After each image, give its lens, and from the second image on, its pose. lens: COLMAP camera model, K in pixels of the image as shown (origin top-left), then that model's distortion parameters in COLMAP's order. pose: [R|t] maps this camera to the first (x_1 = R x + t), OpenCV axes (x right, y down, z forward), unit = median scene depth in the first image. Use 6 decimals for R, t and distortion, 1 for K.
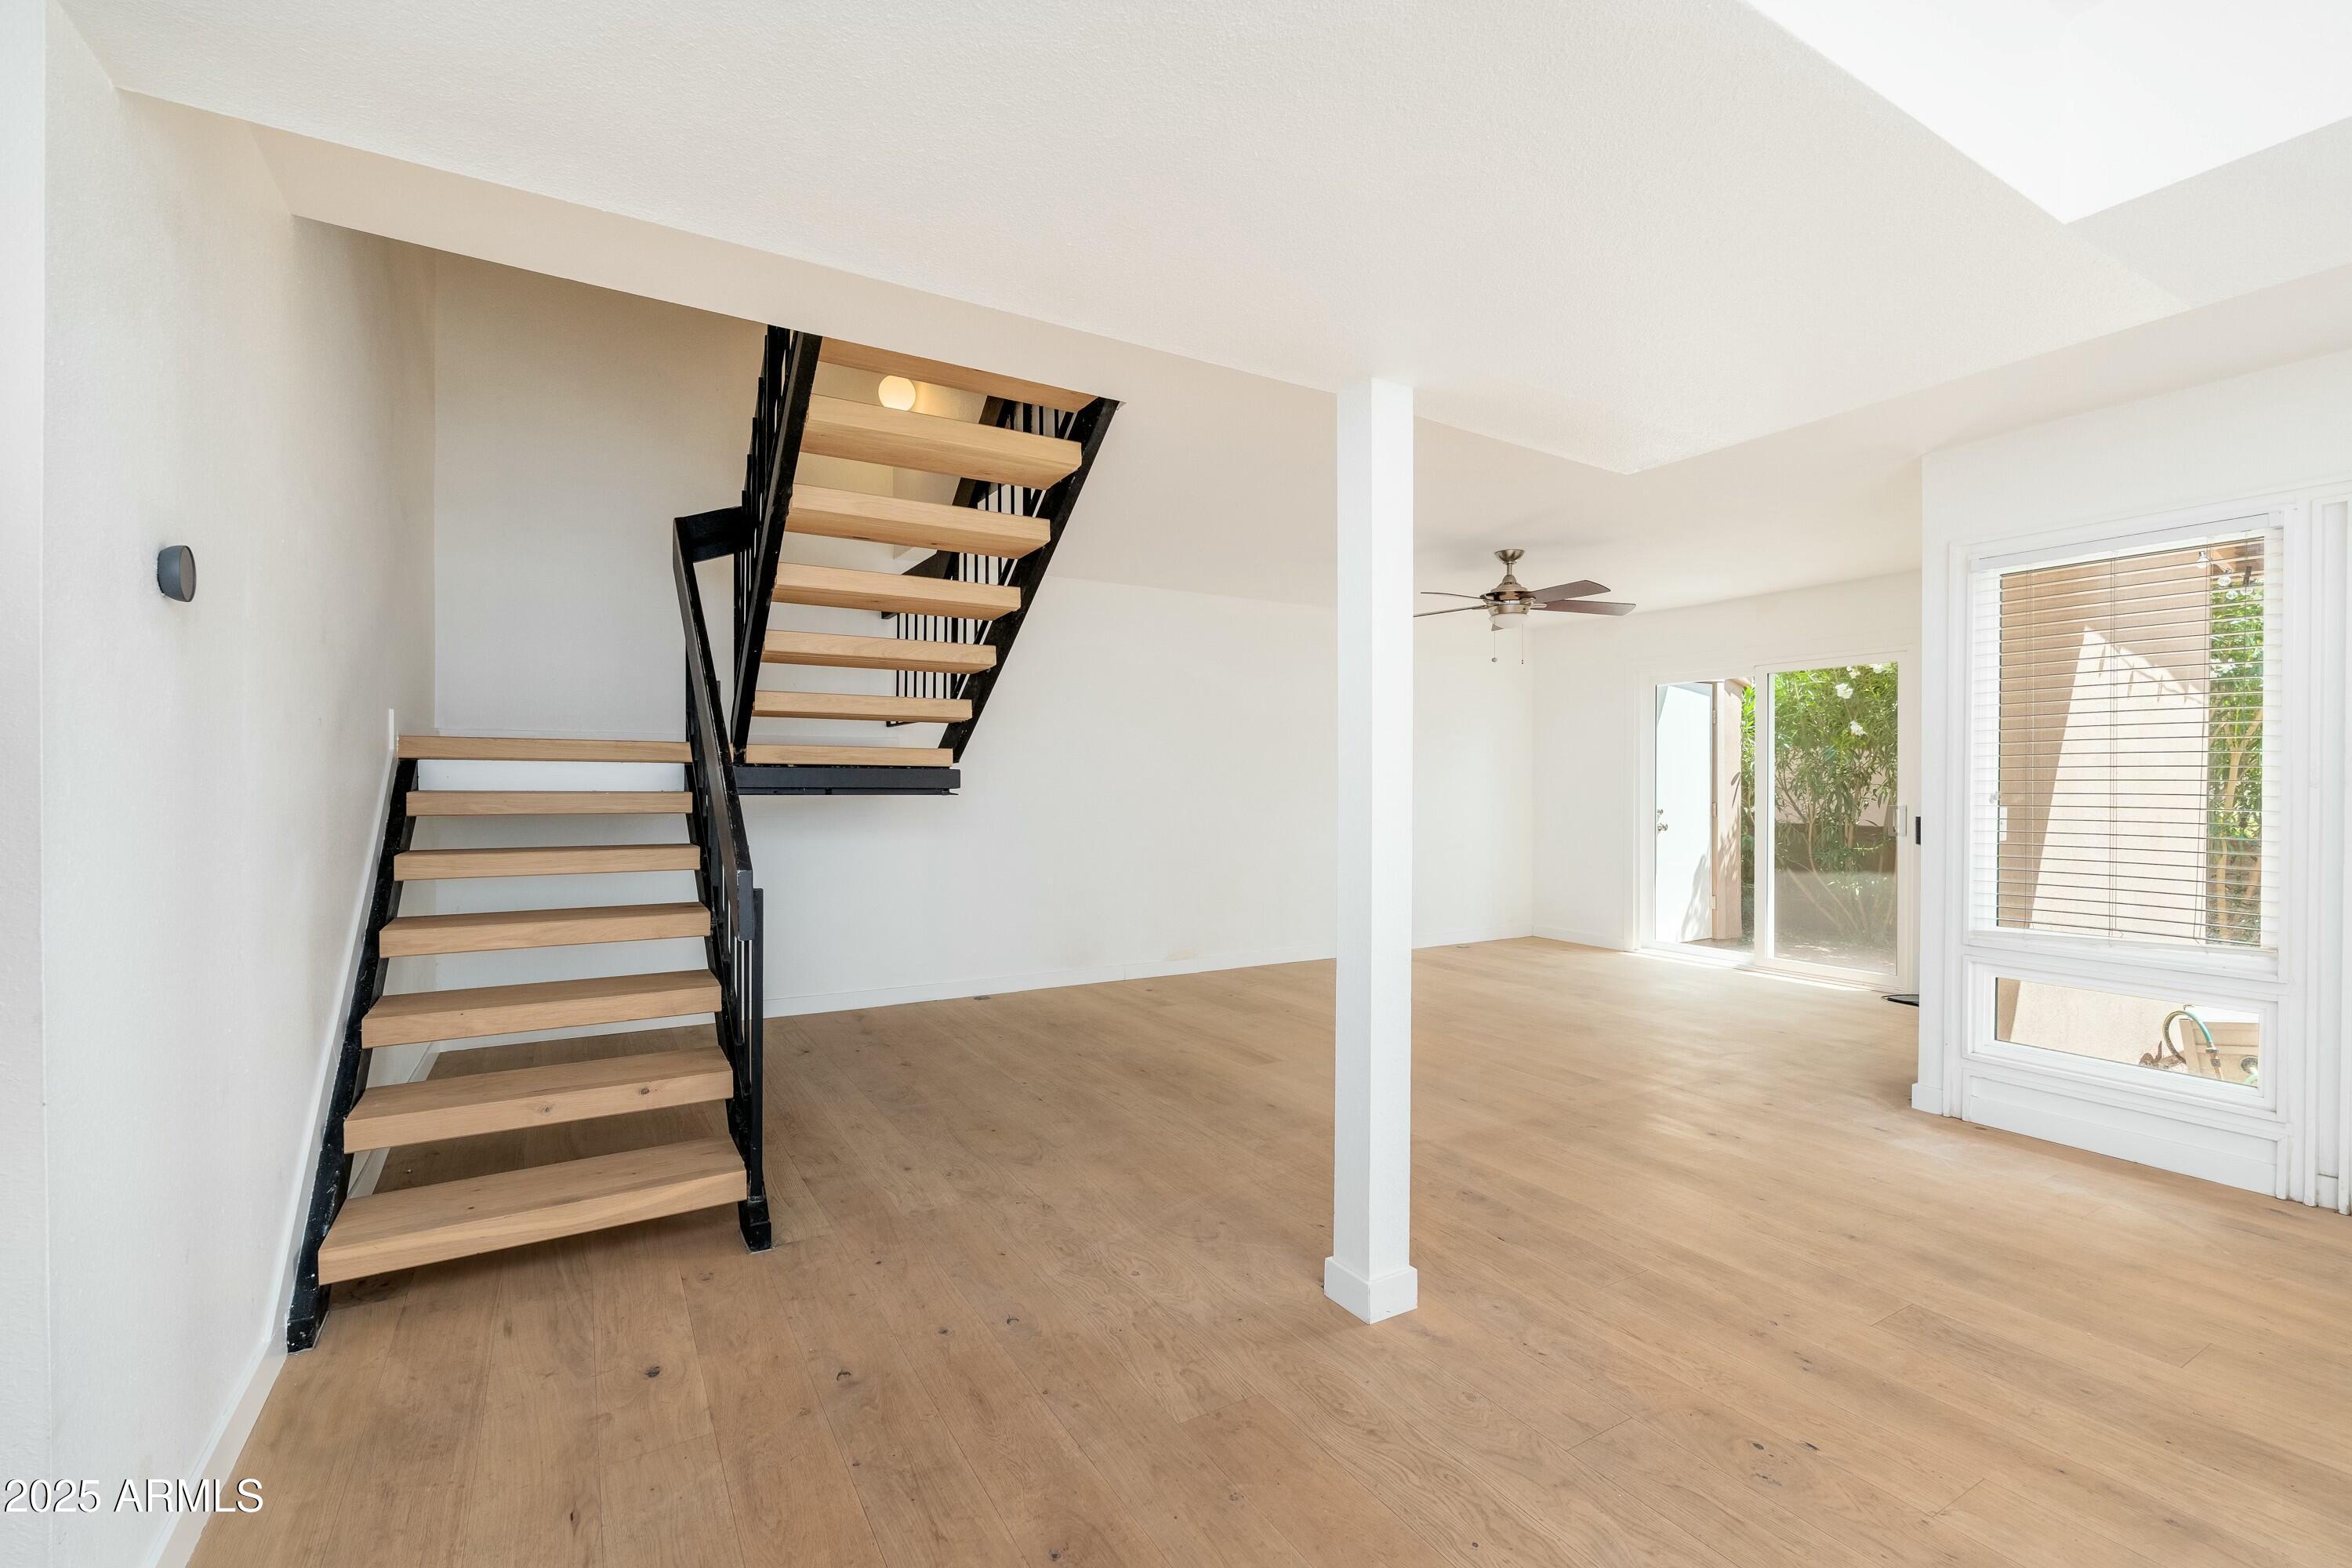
lens RADIAL K [[1036.6, 0, 1189.0], [0, 1036.6, 784.7], [0, 0, 1]] dist [-0.002447, 0.000634]
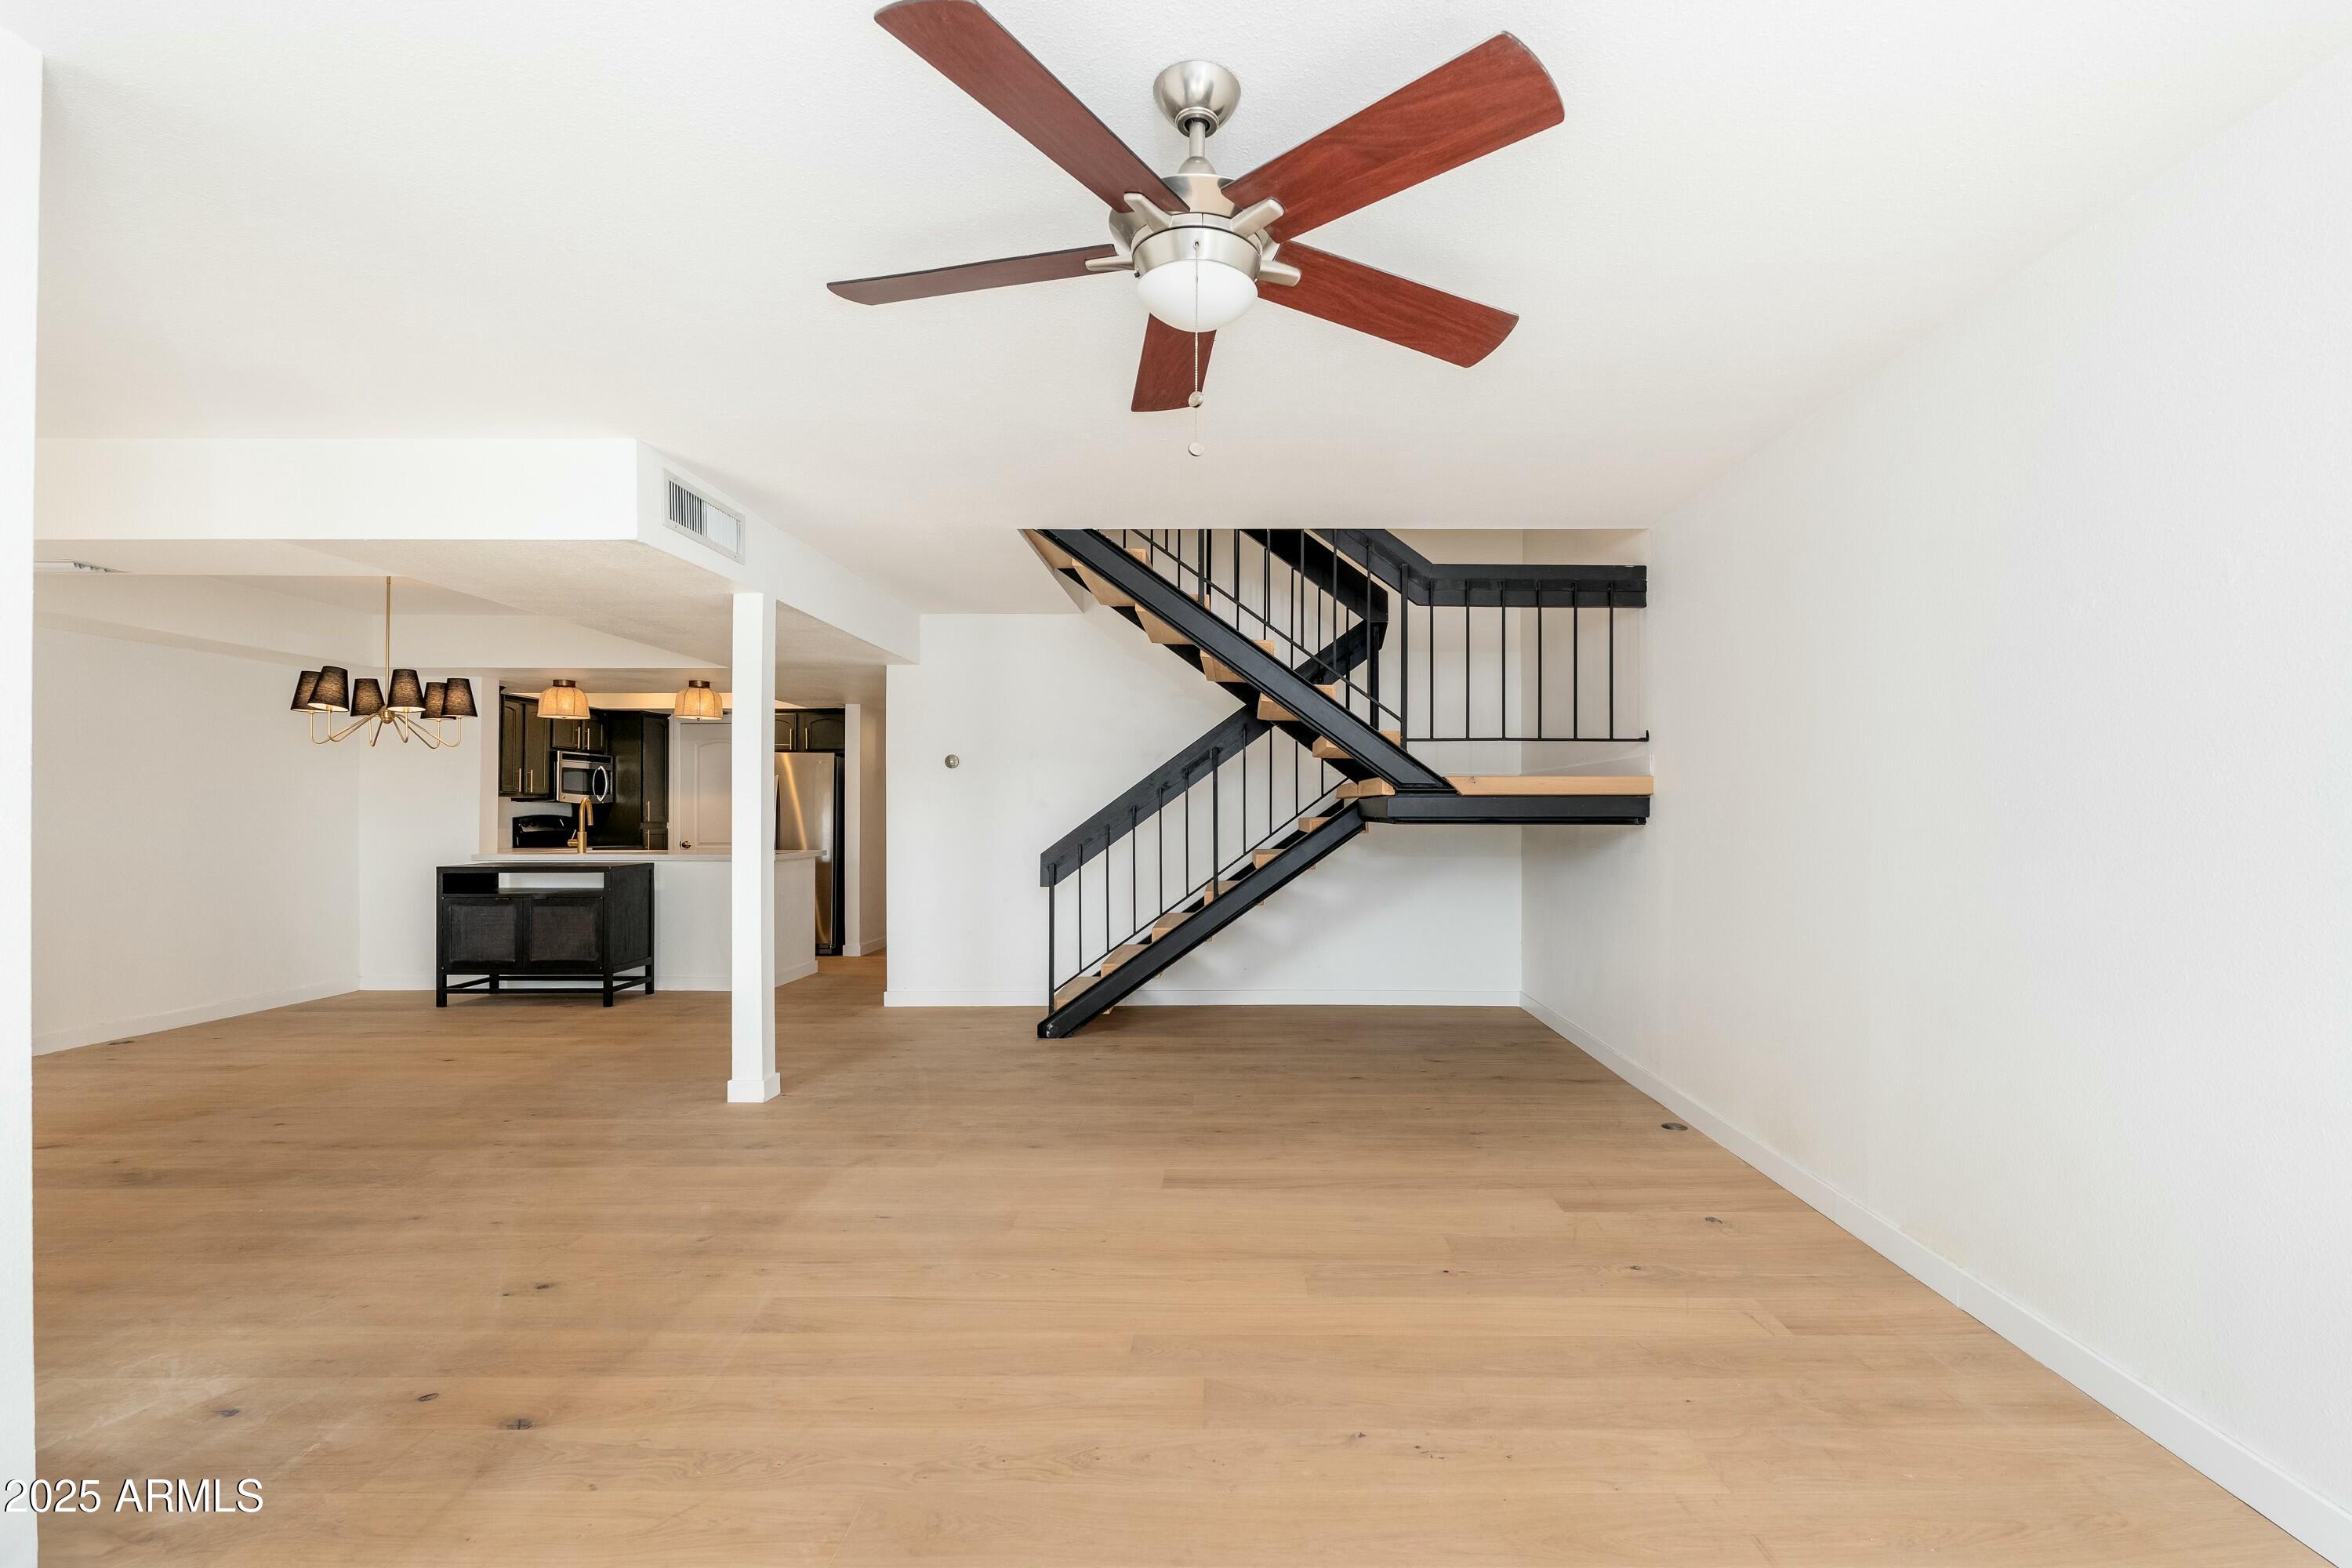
lens RADIAL K [[1036.6, 0, 1192.1], [0, 1036.6, 798.0], [0, 0, 1]] dist [-0.002447, 0.000634]
pose [[-0.536653, -0.012524, -0.843710, 0.907144], [-0.004386, 0.999918, -0.012053, -0.000101], [0.843791, -0.002768, -0.536664, 1.833792]]
